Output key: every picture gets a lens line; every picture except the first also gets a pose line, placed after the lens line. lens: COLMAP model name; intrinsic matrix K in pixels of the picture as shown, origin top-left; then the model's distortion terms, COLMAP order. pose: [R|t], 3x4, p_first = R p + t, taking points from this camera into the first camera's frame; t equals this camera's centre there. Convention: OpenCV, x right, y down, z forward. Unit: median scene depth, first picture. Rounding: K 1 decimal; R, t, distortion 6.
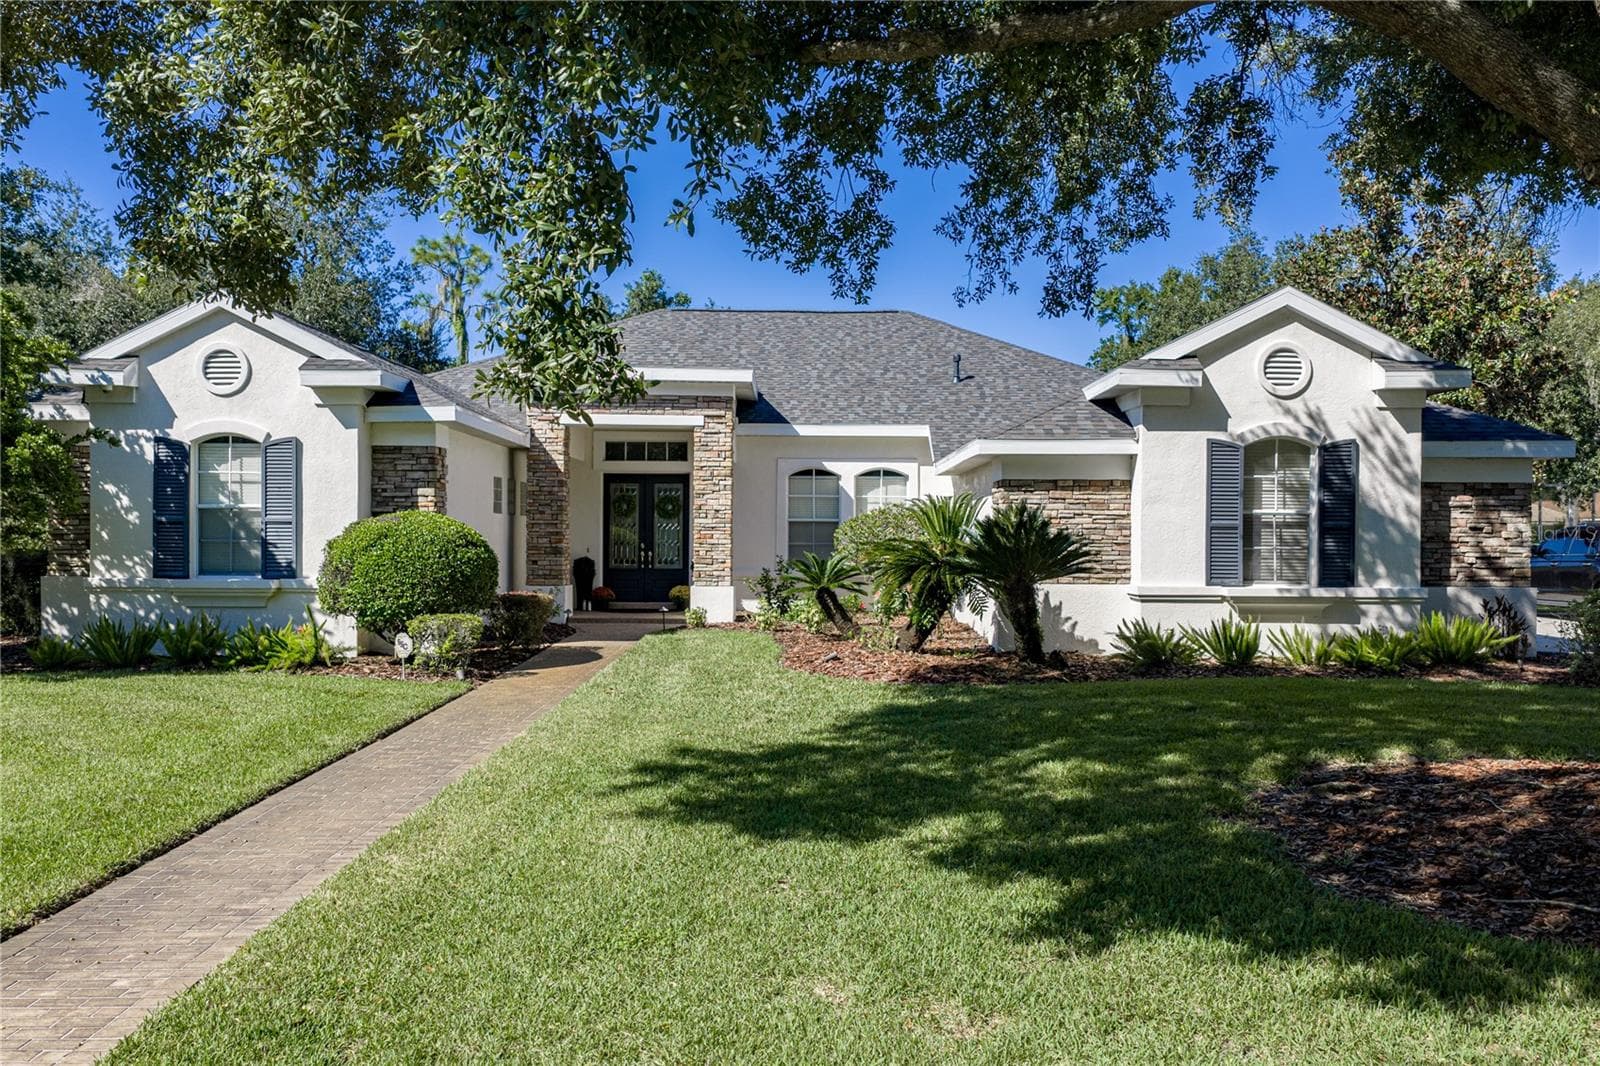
lens RADIAL K [[1325.4, 0, 800.0], [0, 1325.4, 533.0], [0, 0, 1]] dist [0.026327, 0.004997]
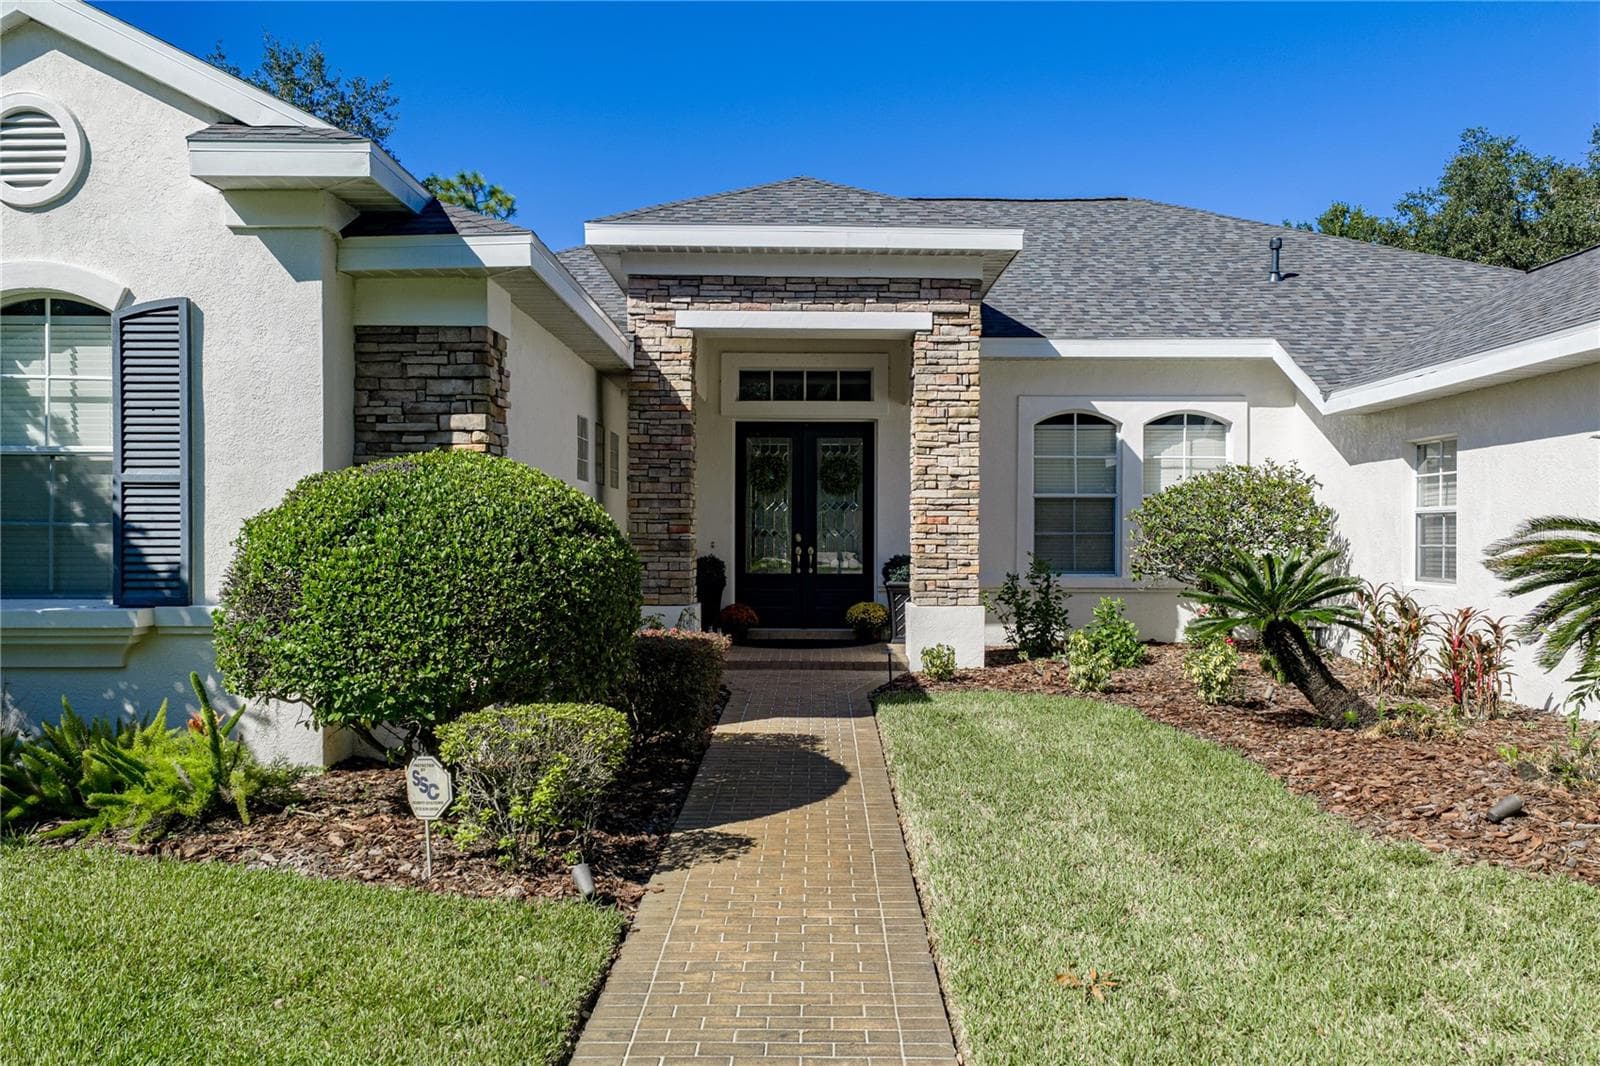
lens RADIAL K [[1325.4, 0, 800.0], [0, 1325.4, 533.0], [0, 0, 1]] dist [0.026327, 0.004997]
pose [[0.999985, -0.003348, -0.004396, -0.165077], [0.003357, 0.999992, 0.002096, 0.008729], [0.004389, -0.002111, 0.999988, 0.538522]]
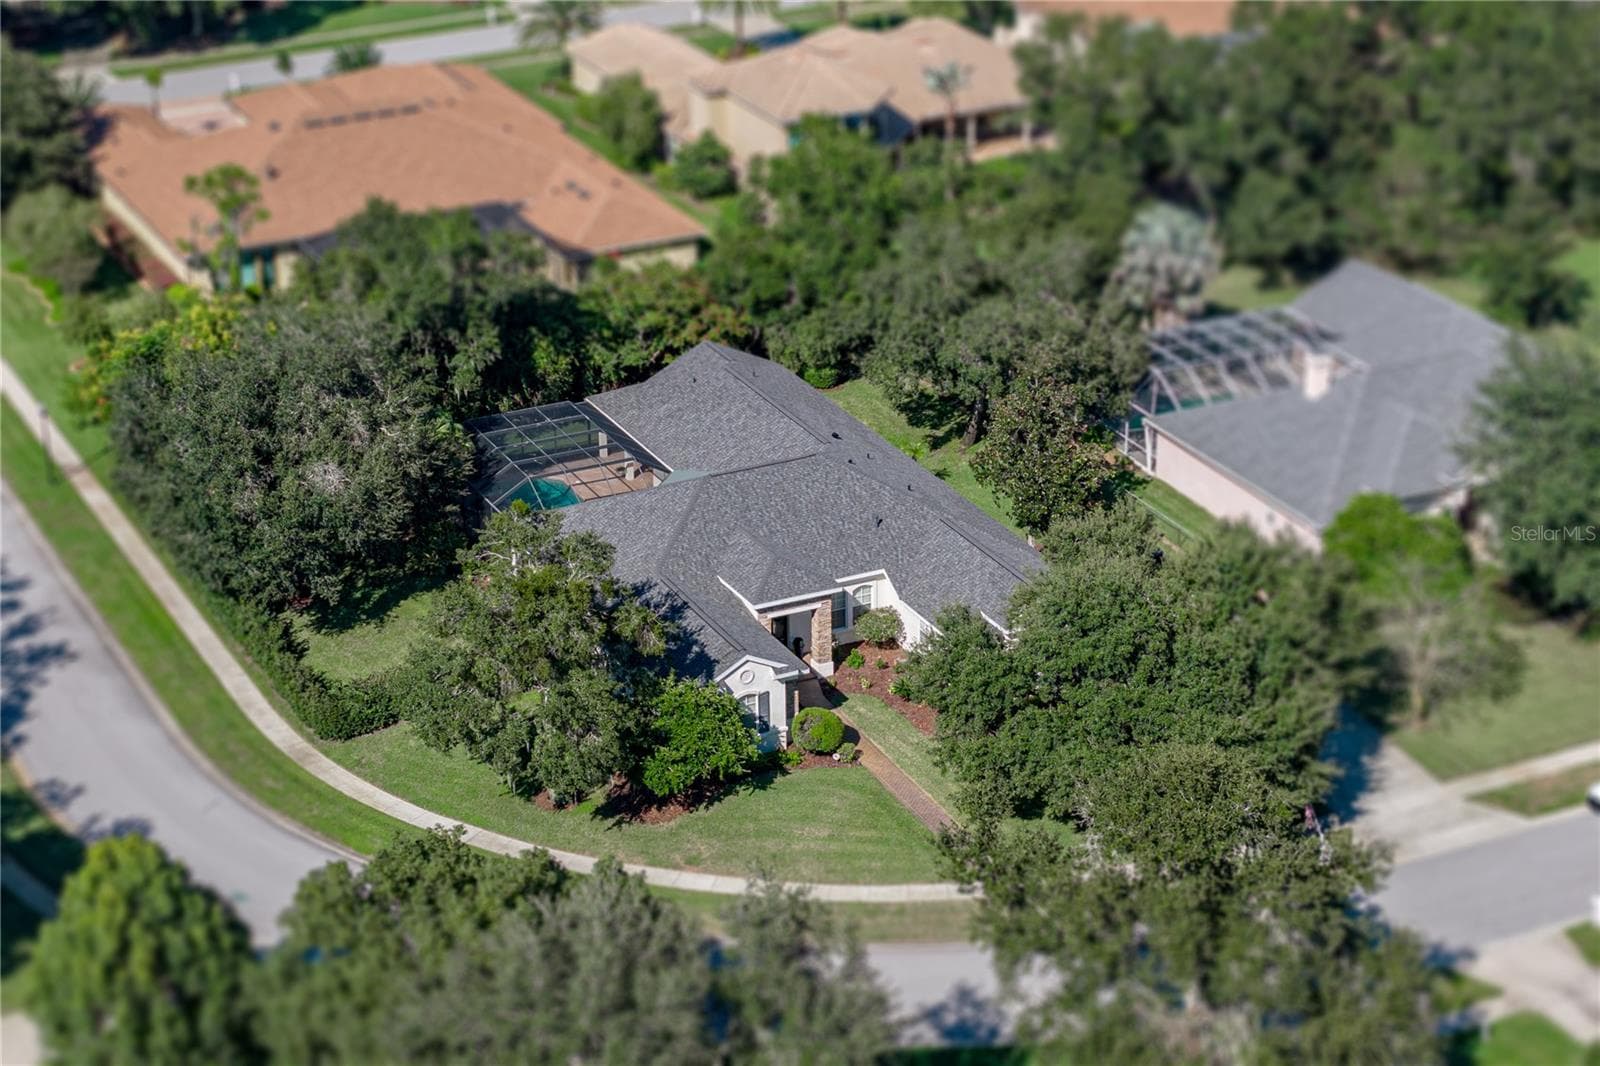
lens RADIAL K [[3257.8, 0, 786.1], [0, 3257.8, 523.4], [0, 0, 1]] dist [-0.134190, 1.637578]
pose [[0.903540, -0.190151, 0.384003, -3.276956], [0.020316, 0.914150, 0.404866, -3.612241], [-0.428023, -0.358011, 0.829834, -5.385966]]
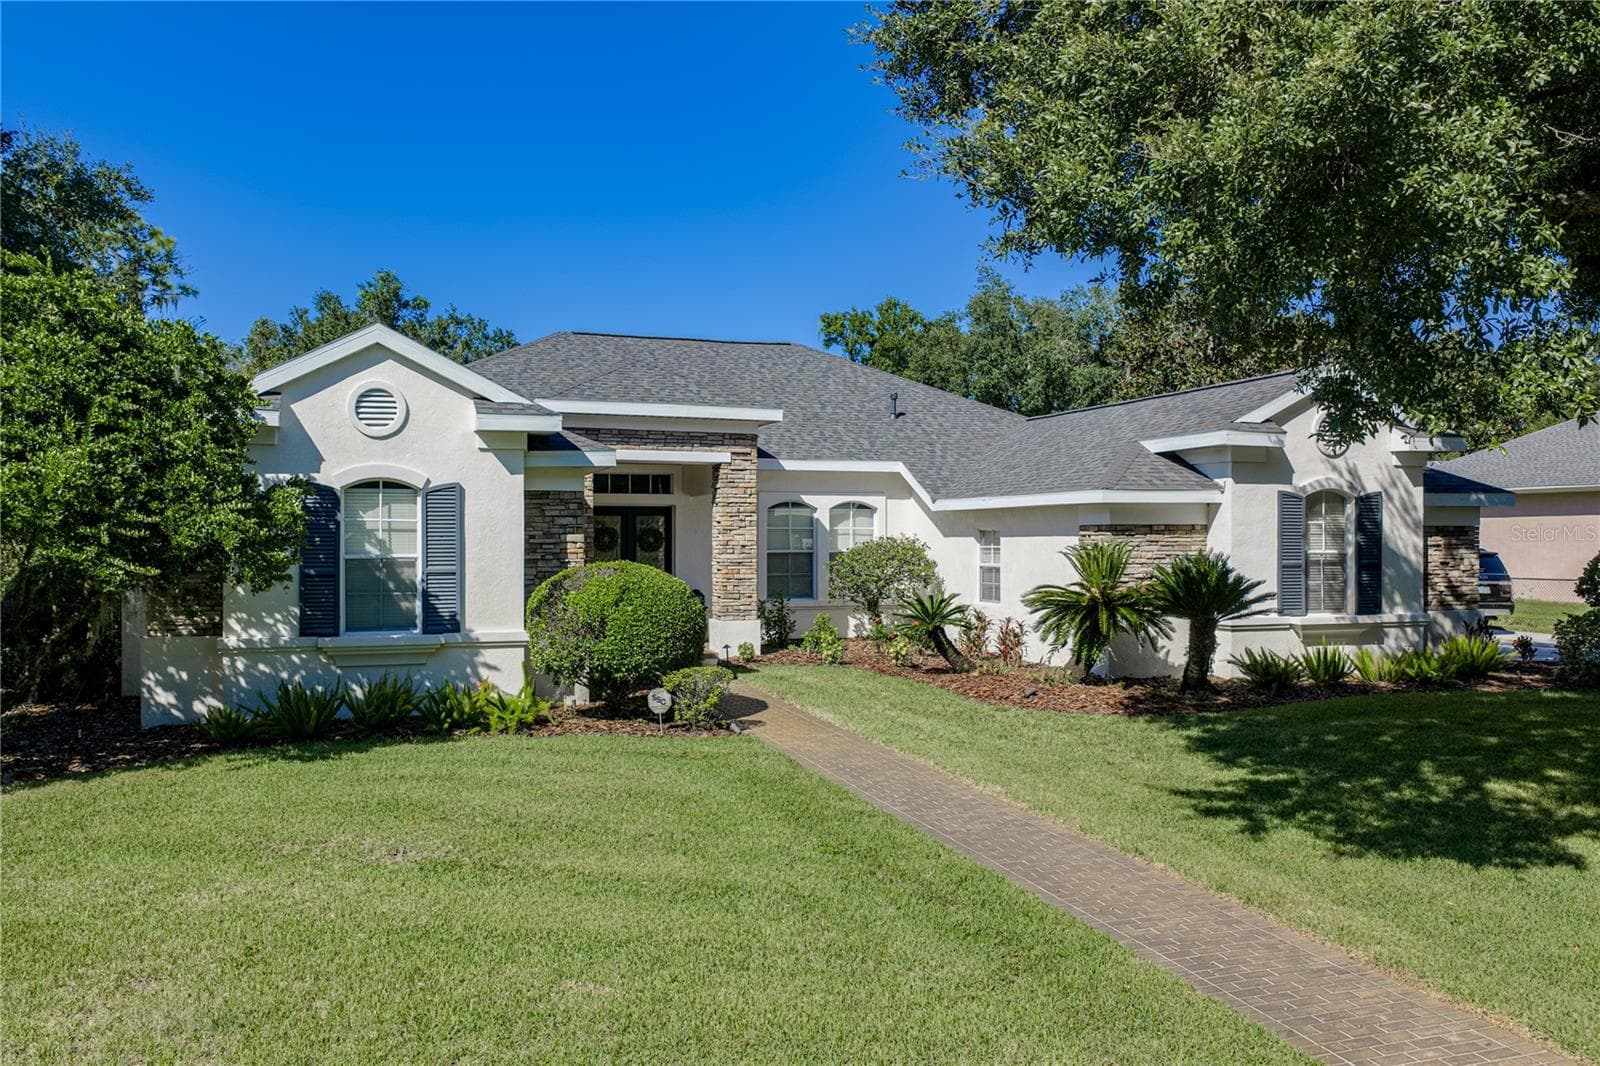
lens RADIAL K [[1333.2, 0, 800.0], [0, 1333.2, 533.0], [0, 0, 1]] dist [0.029444, -0.000318]
pose [[0.944406, -0.006296, 0.328722, -0.461770], [0.006163, 0.999980, 0.001447, -0.036257], [-0.328724, 0.000659, 0.944426, 0.022673]]
